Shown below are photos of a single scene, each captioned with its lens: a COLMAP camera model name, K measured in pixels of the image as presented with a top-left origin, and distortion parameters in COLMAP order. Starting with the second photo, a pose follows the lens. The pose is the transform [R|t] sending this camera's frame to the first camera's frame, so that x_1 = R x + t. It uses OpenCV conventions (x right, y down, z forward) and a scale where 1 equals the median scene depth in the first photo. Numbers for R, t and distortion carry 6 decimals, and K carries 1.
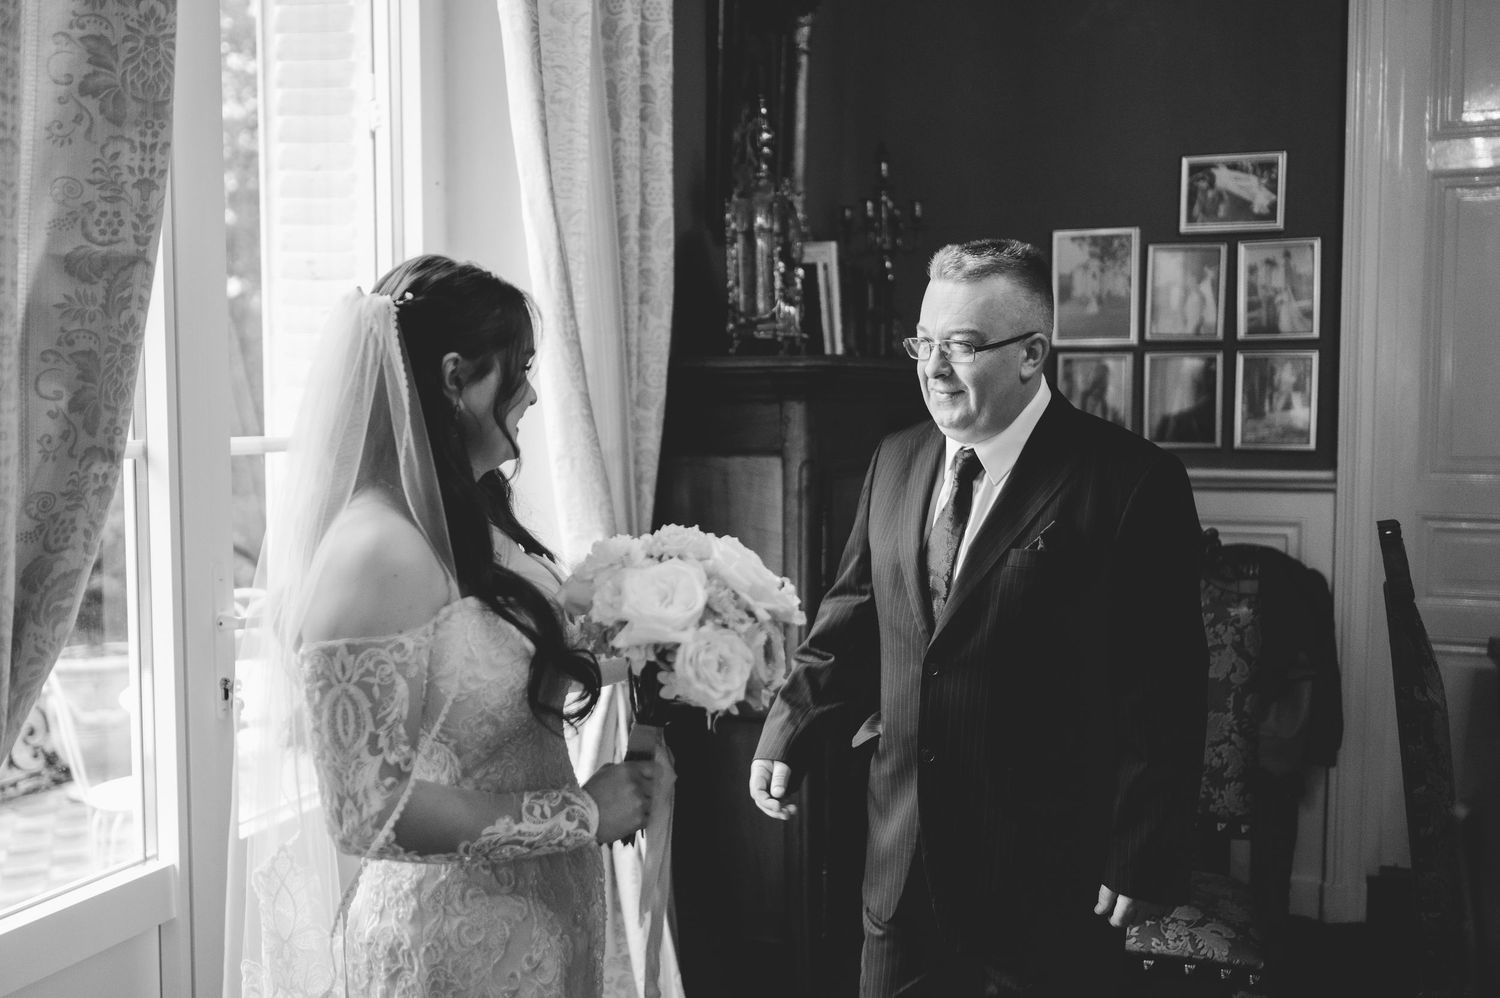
lens RADIAL K [[1433.9, 0, 750.0], [0, 1433.9, 499.0], [0, 0, 1]] dist [0.000105, 0.019097]
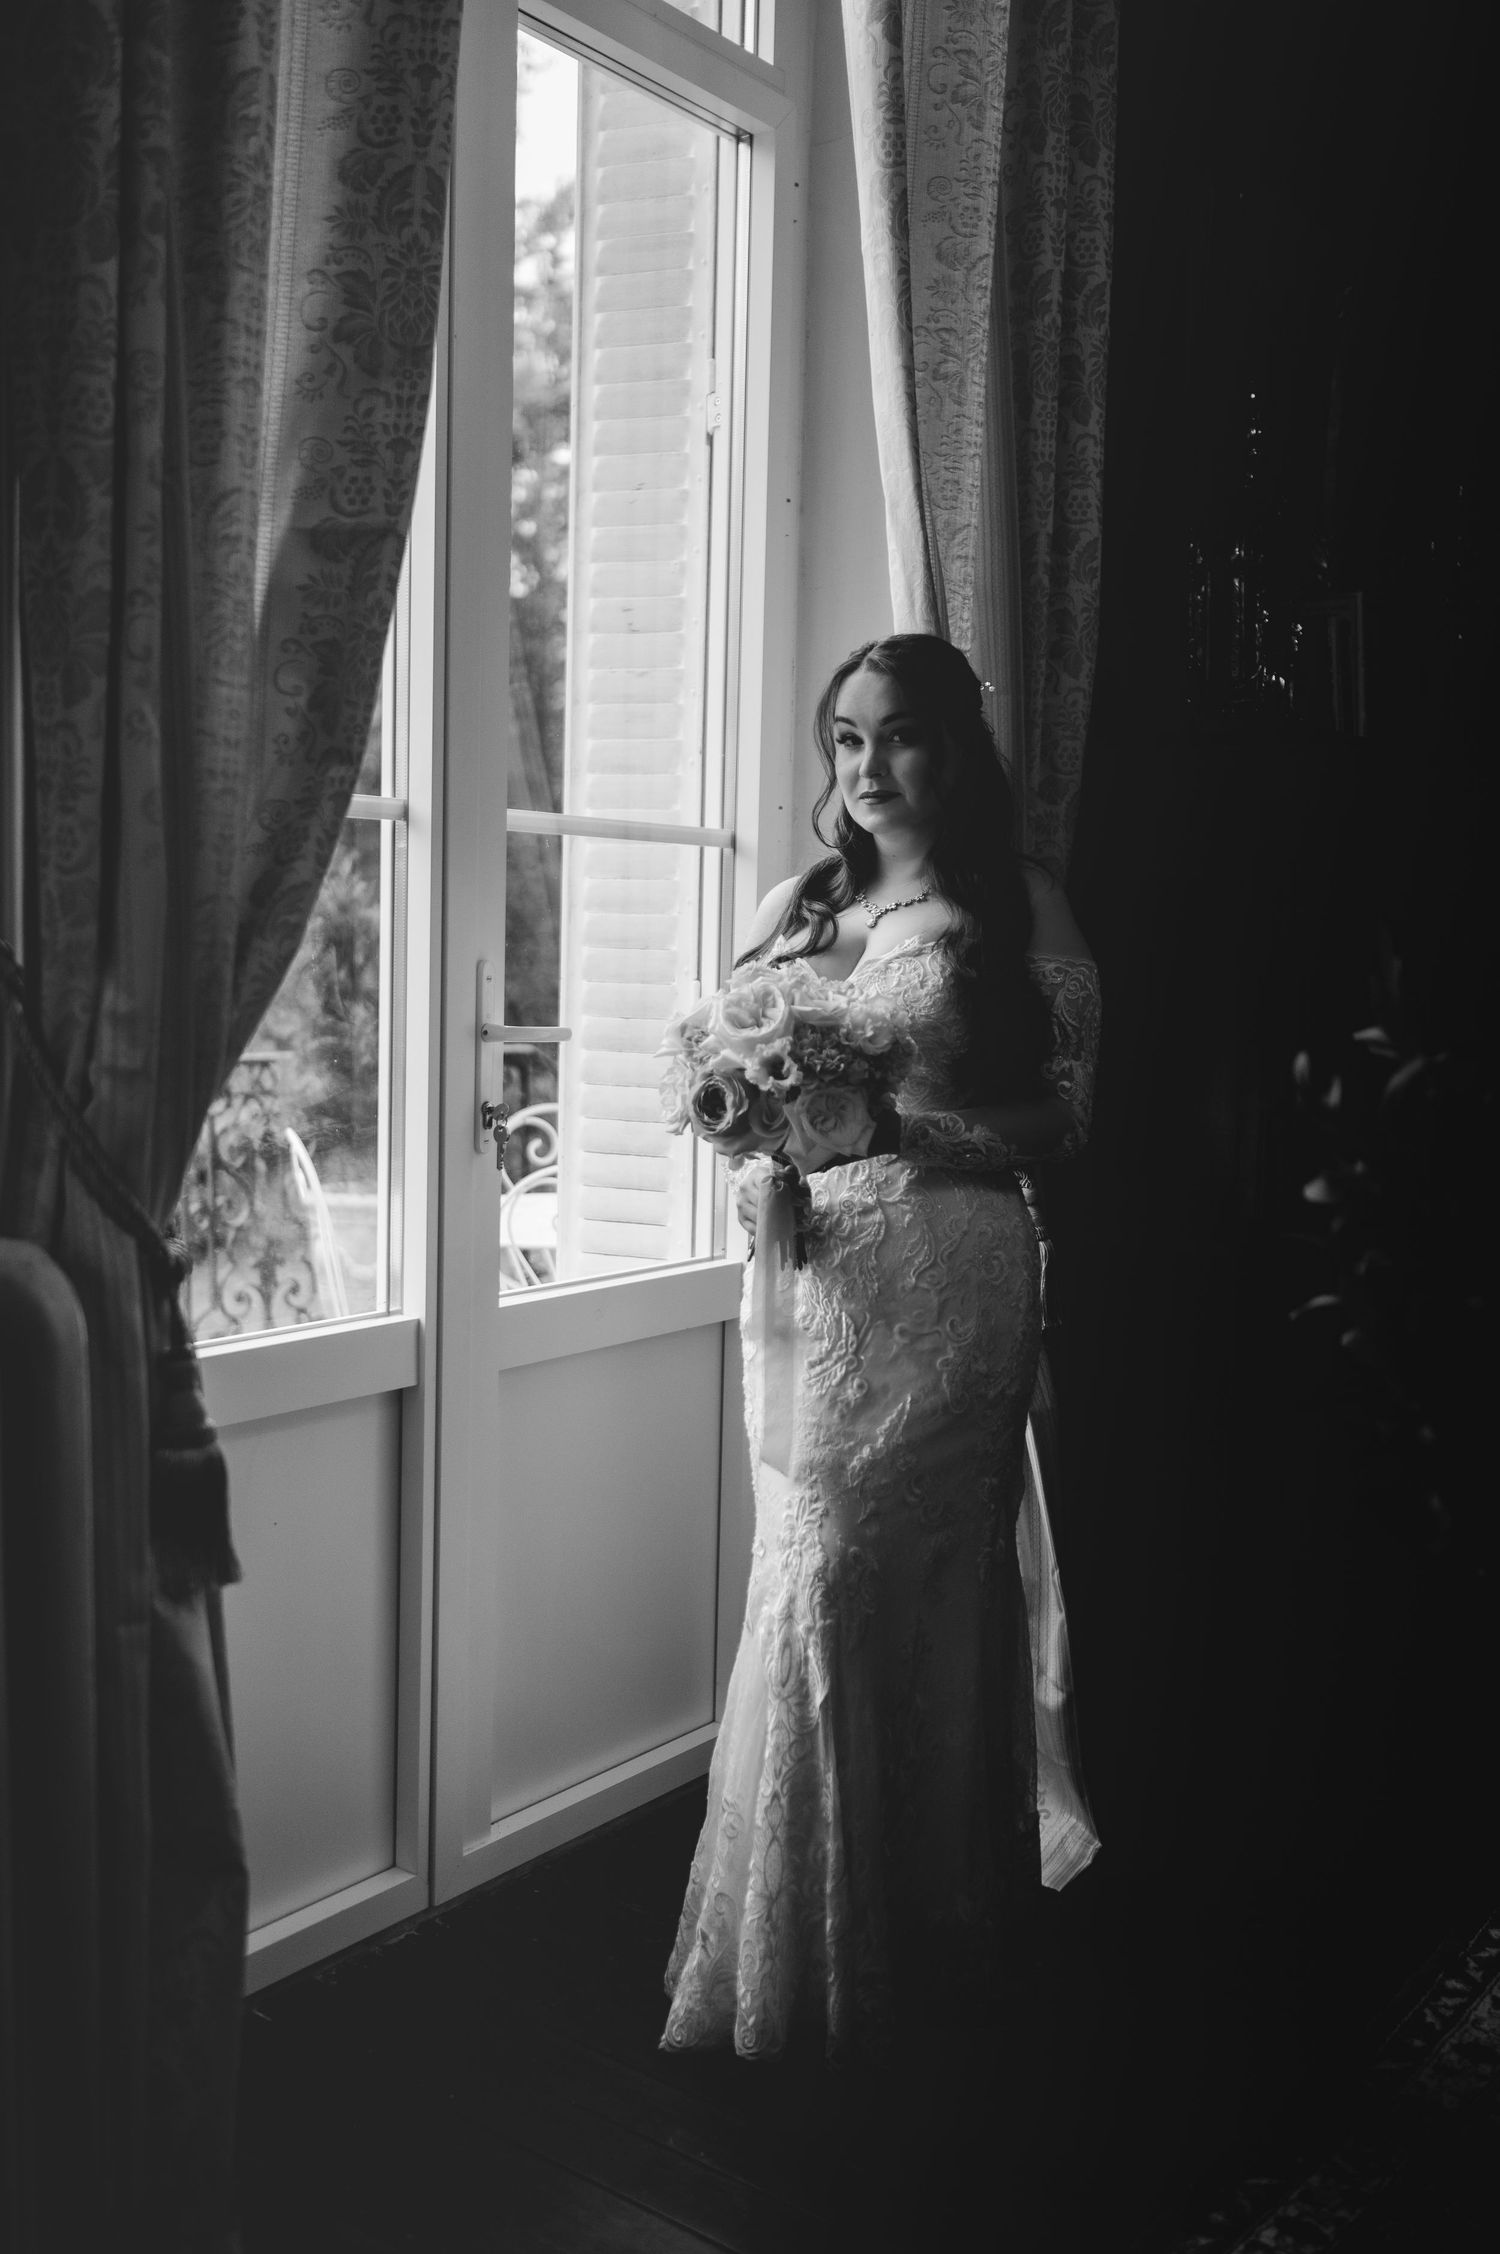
lens RADIAL K [[2154.7, 0, 750.0], [0, 2154.7, 1127.0], [0, 0, 1]] dist [0.000105, 0.019097]
pose [[0.963604, 0.046490, -0.263261, 0.134782], [-0.041427, 0.998835, 0.024754, 0.145027], [0.264106, -0.012947, 0.964407, -0.184979]]
